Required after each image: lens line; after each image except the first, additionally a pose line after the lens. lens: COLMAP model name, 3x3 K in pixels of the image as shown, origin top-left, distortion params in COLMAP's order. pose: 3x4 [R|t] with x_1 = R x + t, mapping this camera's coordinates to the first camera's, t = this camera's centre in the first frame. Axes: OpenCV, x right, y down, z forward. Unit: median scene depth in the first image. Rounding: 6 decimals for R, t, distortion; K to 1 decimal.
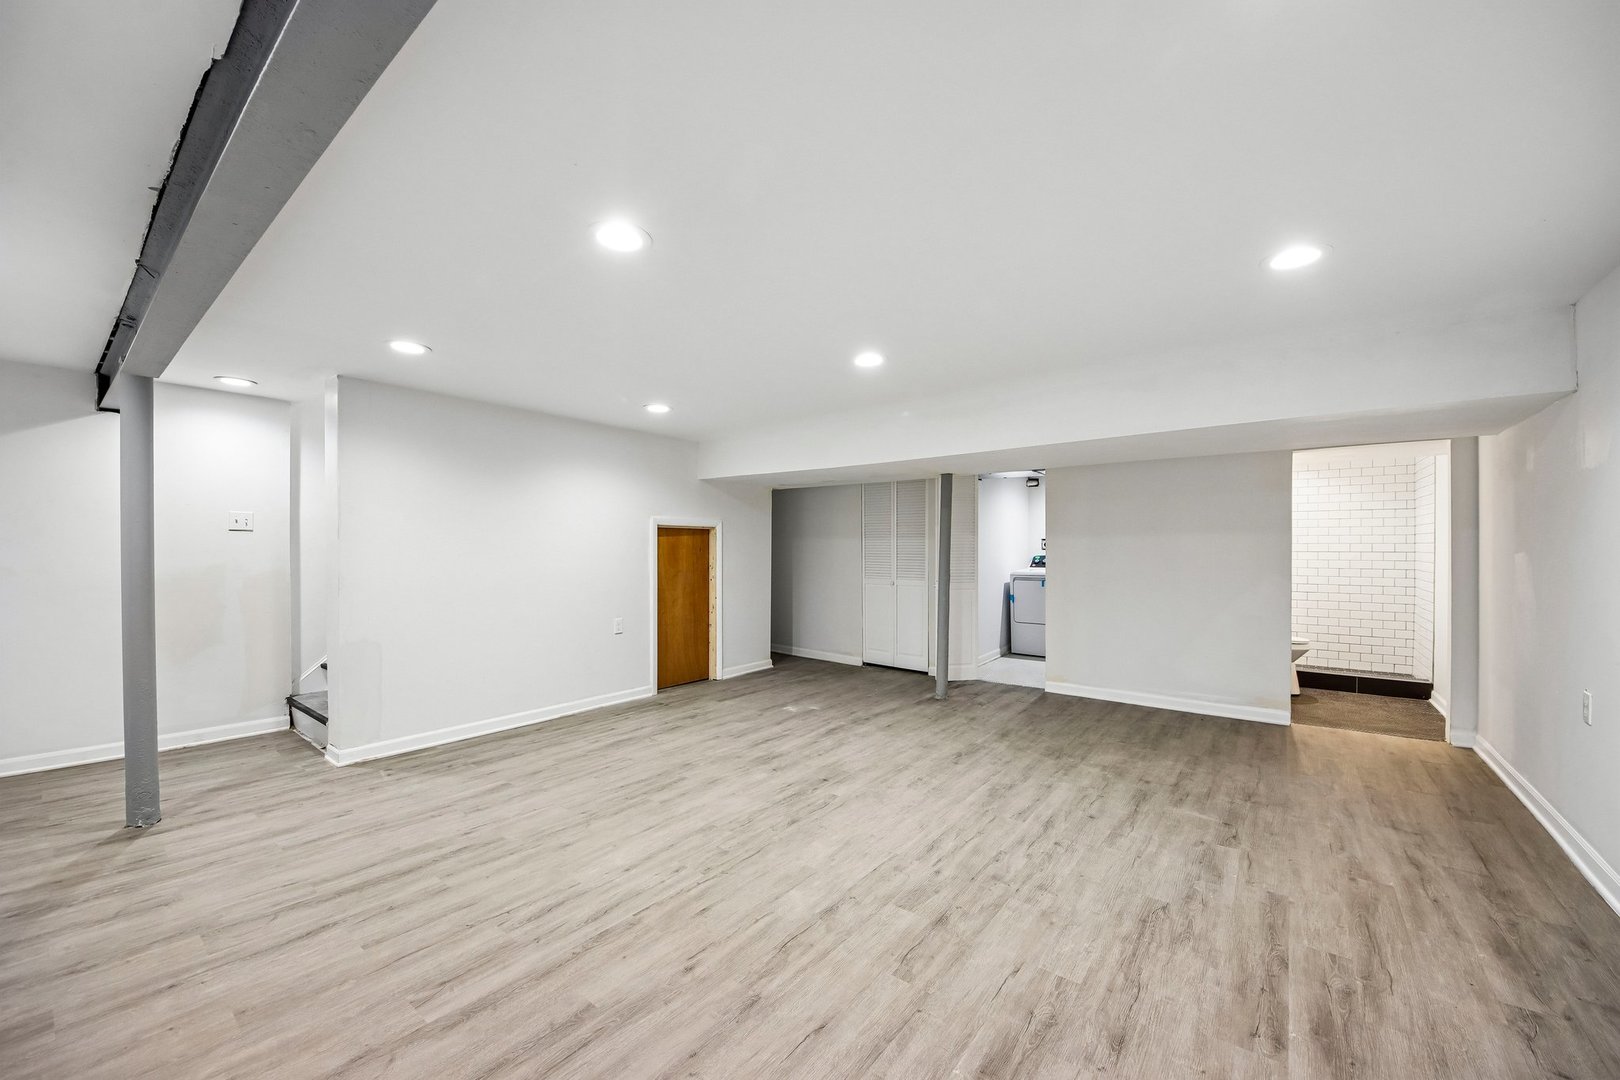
lens RADIAL K [[613.4, 0, 808.5], [0, 613.4, 547.0], [0, 0, 1]] dist [0.042991, -0.030294]
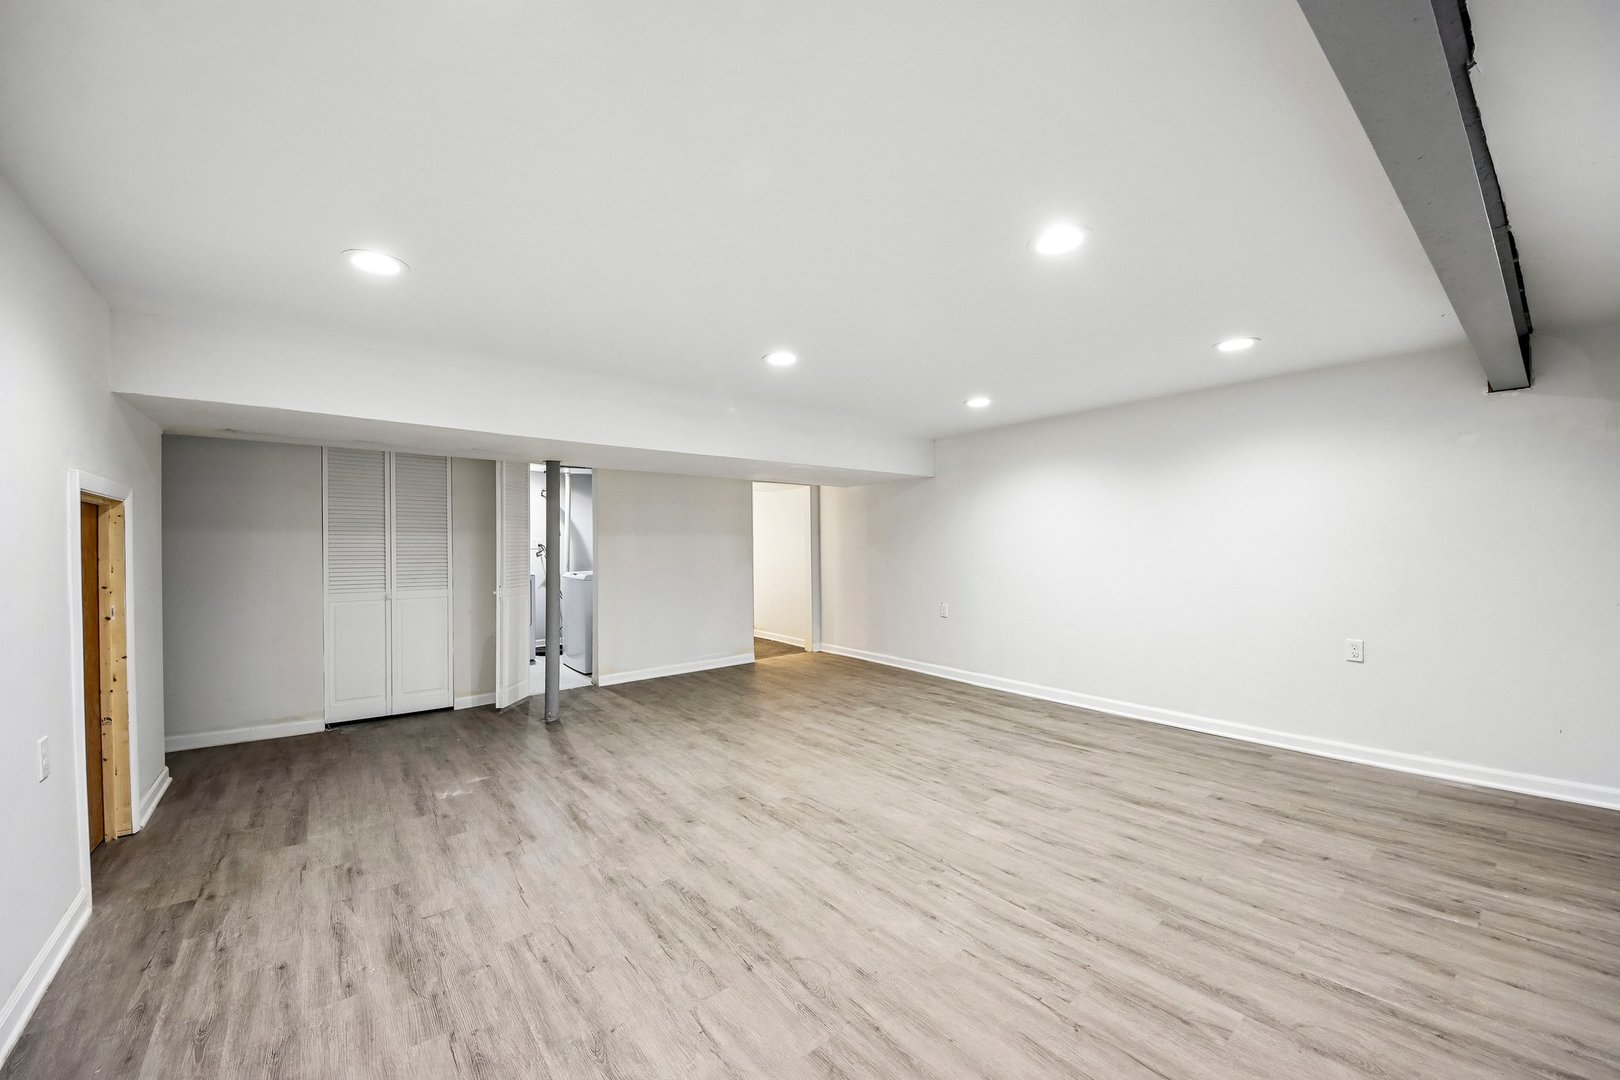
lens RADIAL K [[611.1, 0, 801.6], [0, 611.1, 550.2], [0, 0, 1]] dist [0.049987, -0.029622]
pose [[0.224839, -0.010722, 0.974337, -0.789849], [0.003836, 0.999941, 0.010119, 0.000357], [-0.974388, 0.001463, 0.224867, 0.664497]]
